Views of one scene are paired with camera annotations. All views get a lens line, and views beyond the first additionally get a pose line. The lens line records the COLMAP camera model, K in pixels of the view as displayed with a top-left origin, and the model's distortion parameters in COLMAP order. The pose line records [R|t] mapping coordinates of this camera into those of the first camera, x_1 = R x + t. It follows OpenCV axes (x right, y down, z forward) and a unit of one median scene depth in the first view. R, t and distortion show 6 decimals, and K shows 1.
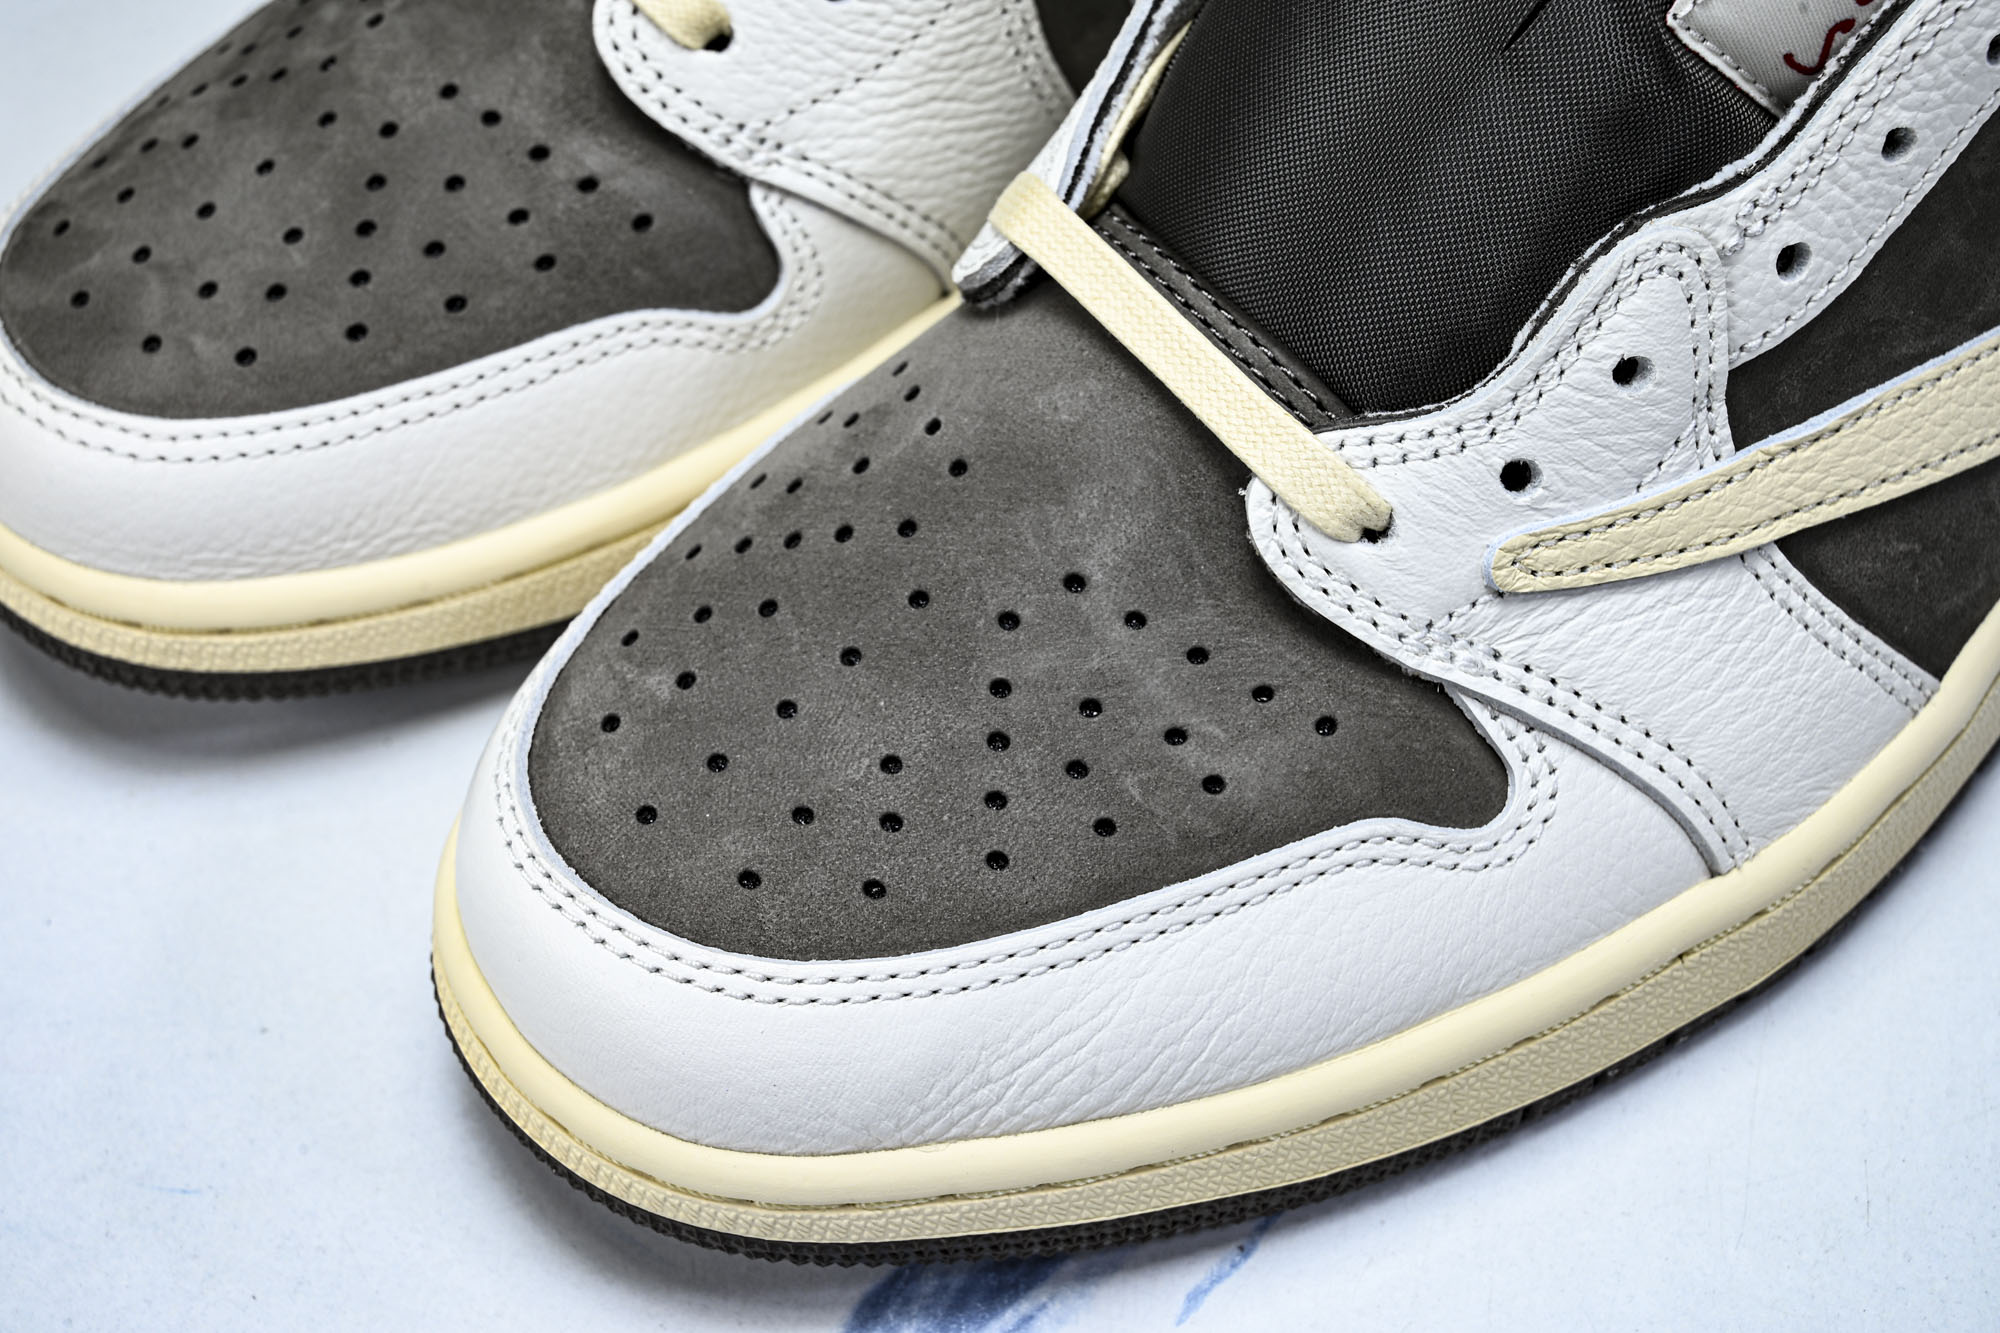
lens RADIAL K [[3337.4, 0, 1000.0], [0, 3337.4, 666.5], [0, 0, 1]] dist [-0.017251, 0.028501]
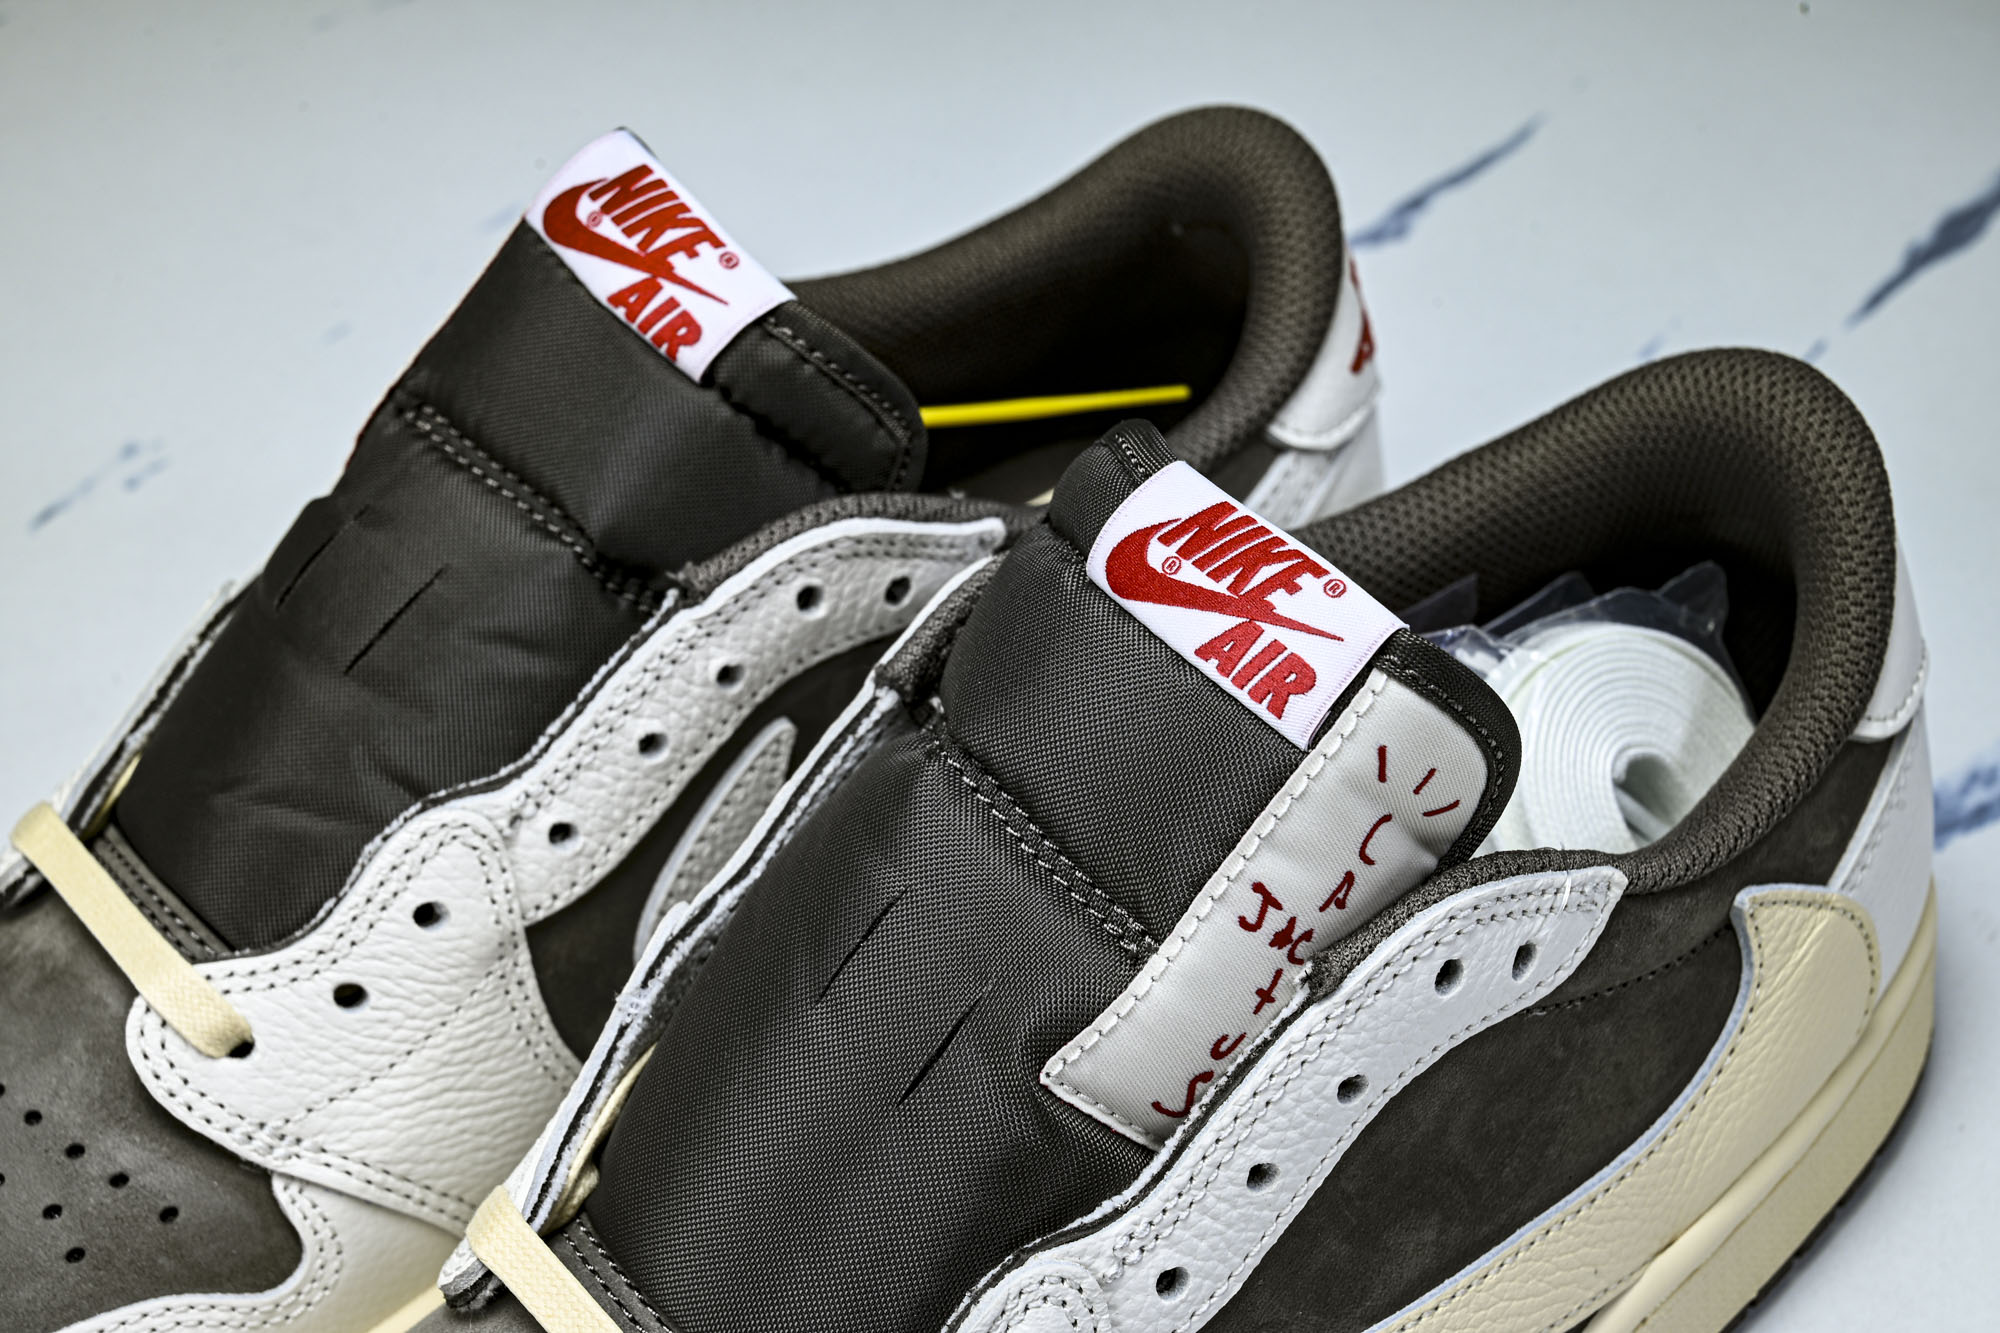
lens RADIAL K [[3337.4, 0, 1000.0], [0, 3337.4, 666.5], [0, 0, 1]] dist [-0.017251, 0.028501]
pose [[0.999245, -0.006065, 0.038387, 0.123233], [0.013049, 0.982765, -0.184400, -0.105434], [-0.036607, 0.184762, 0.982101, -0.108468]]
